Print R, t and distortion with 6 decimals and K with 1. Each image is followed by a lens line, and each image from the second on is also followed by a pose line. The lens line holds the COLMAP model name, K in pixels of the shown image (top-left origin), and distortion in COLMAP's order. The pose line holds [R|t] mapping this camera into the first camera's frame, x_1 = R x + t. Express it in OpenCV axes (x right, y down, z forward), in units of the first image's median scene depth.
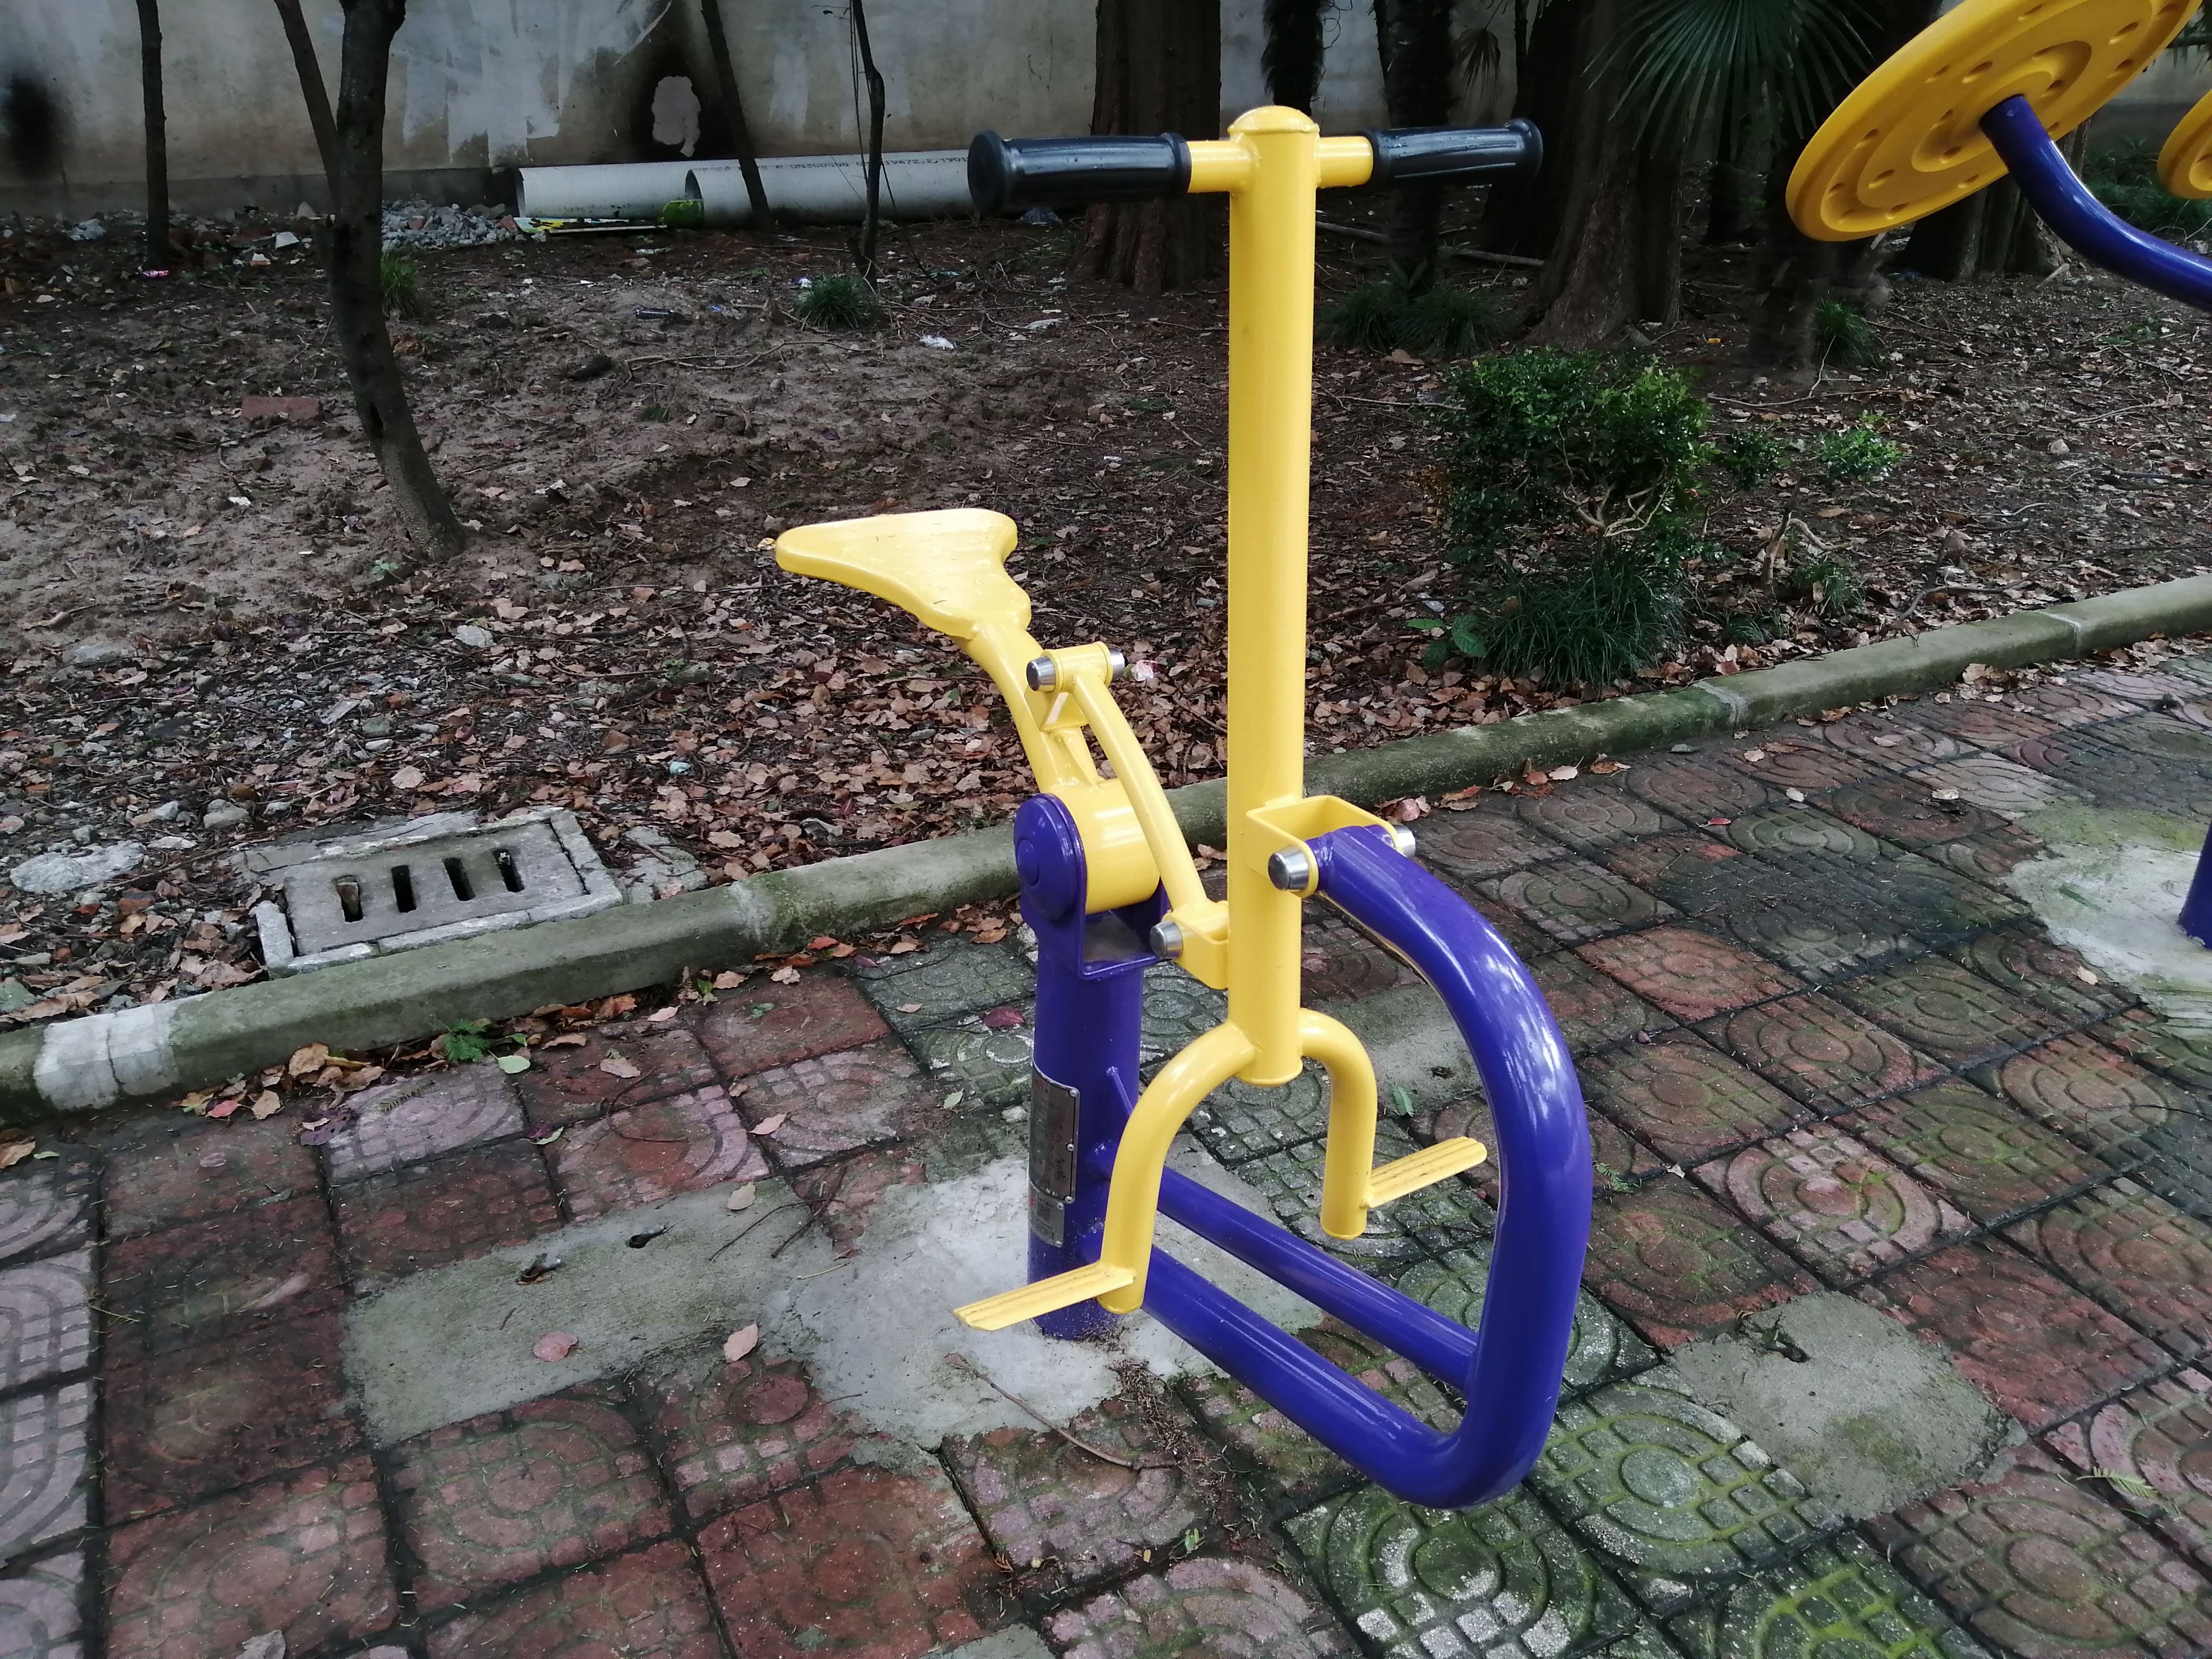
lens RADIAL K [[1747.8, 0, 1099.0], [0, 1747.8, 825.3], [0, 0, 1]] dist [0.073310, -0.113531]
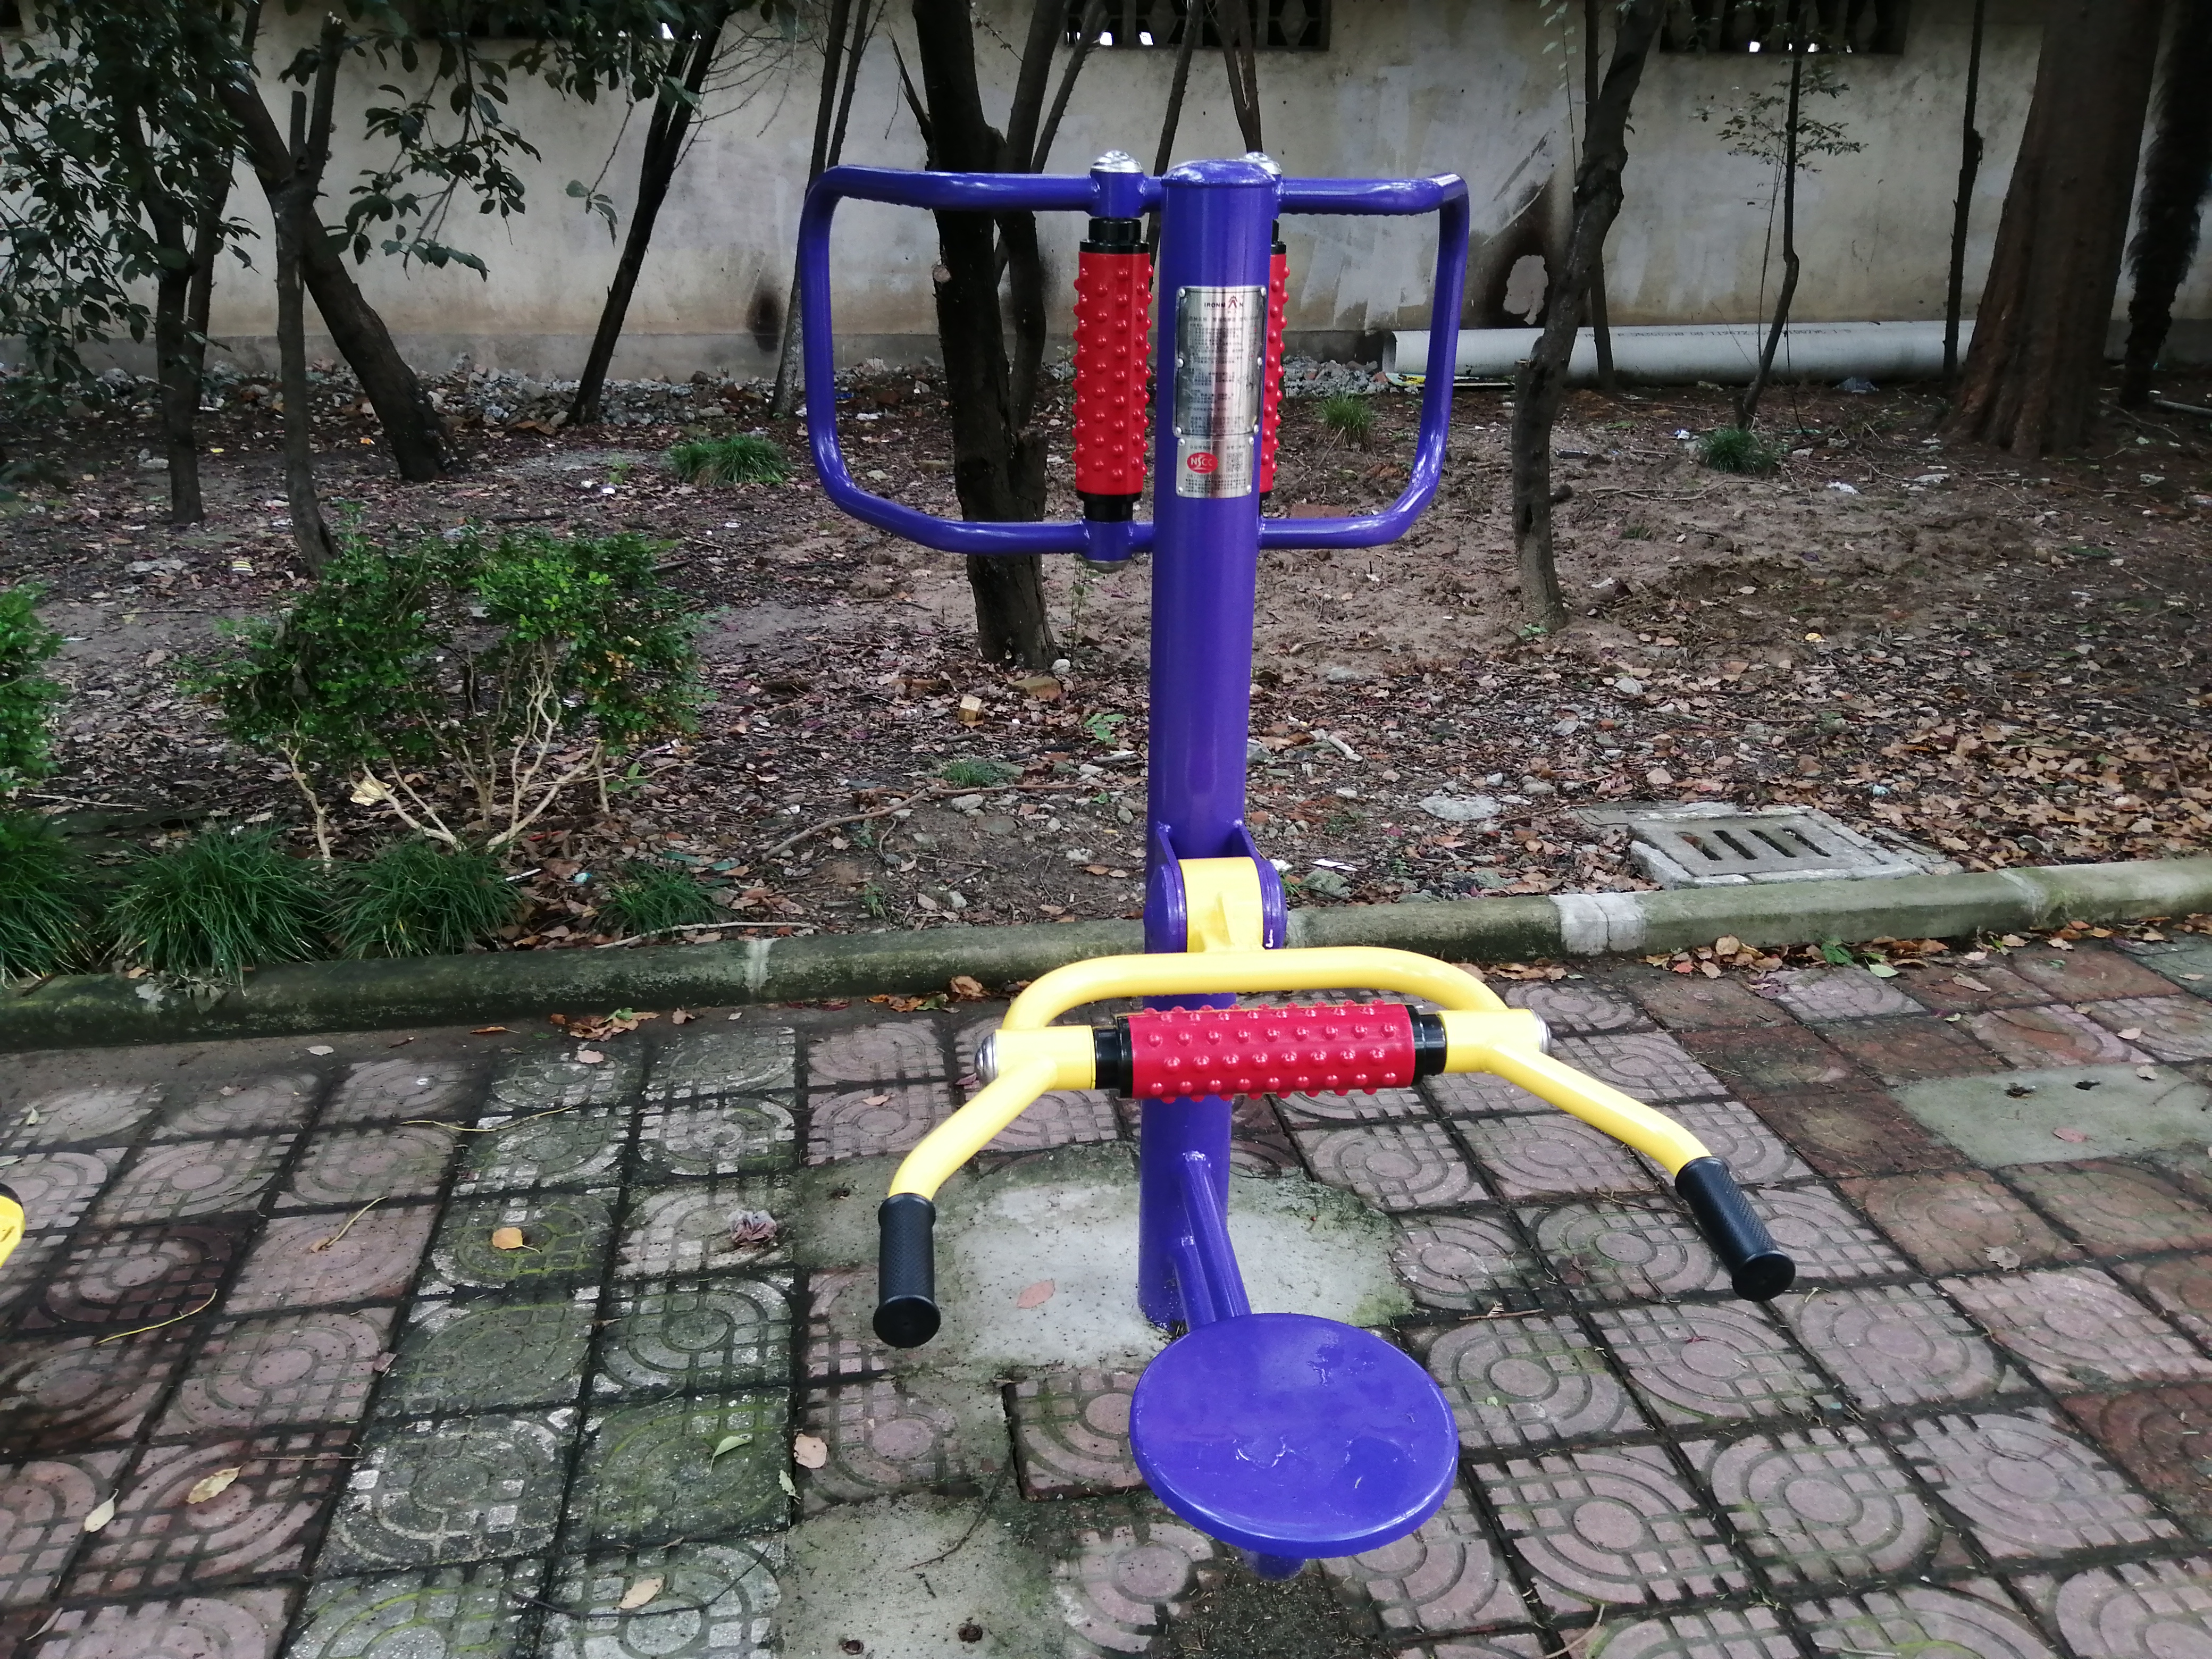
lens RADIAL K [[1747.8, 0, 1113.7], [0, 1747.8, 826.7], [0, 0, 1]] dist [0.073310, -0.113531]
pose [[0.950347, 0.107779, -0.291932, -0.292623], [-0.132823, 0.988851, -0.067311, 0.112699], [0.281423, 0.102744, 0.954067, -0.260604]]
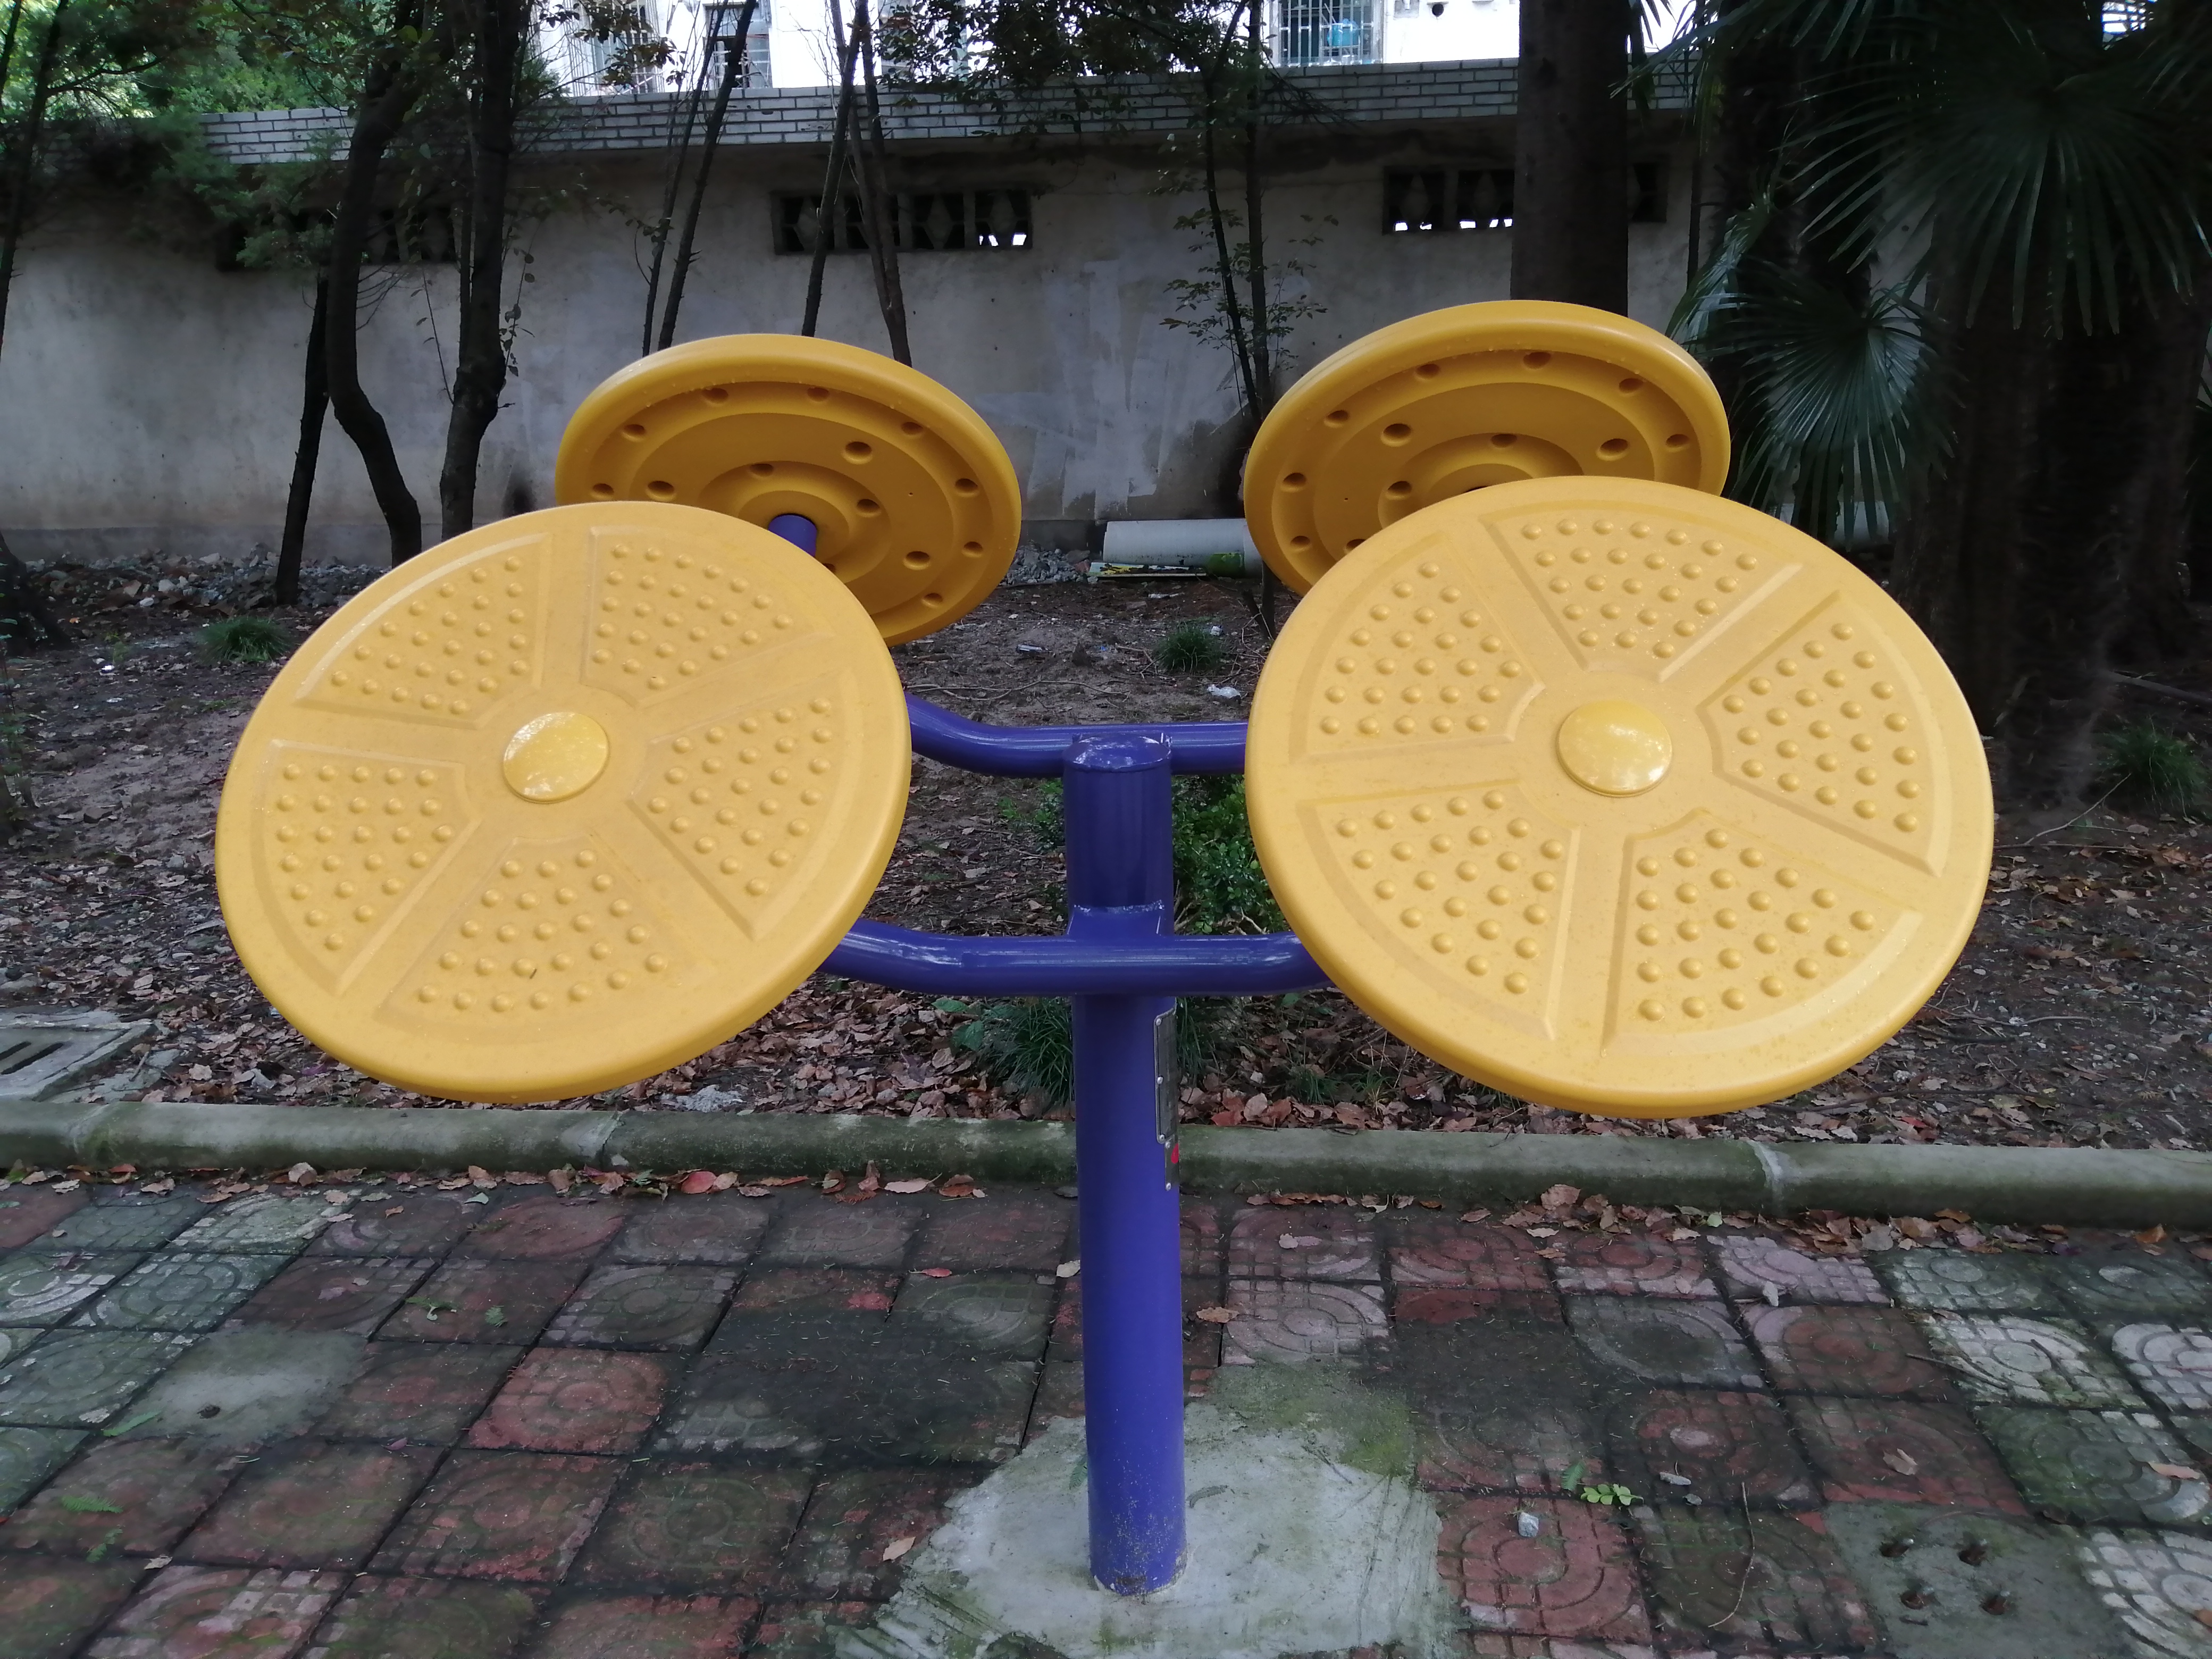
lens RADIAL K [[1747.8, 0, 1095.6], [0, 1747.8, 839.9], [0, 0, 1]] dist [0.073310, -0.113531]
pose [[0.844264, 0.119513, -0.522432, 0.627835], [-0.207429, 0.971711, -0.112919, -0.095247], [0.494158, 0.203700, 0.845171, 0.184554]]
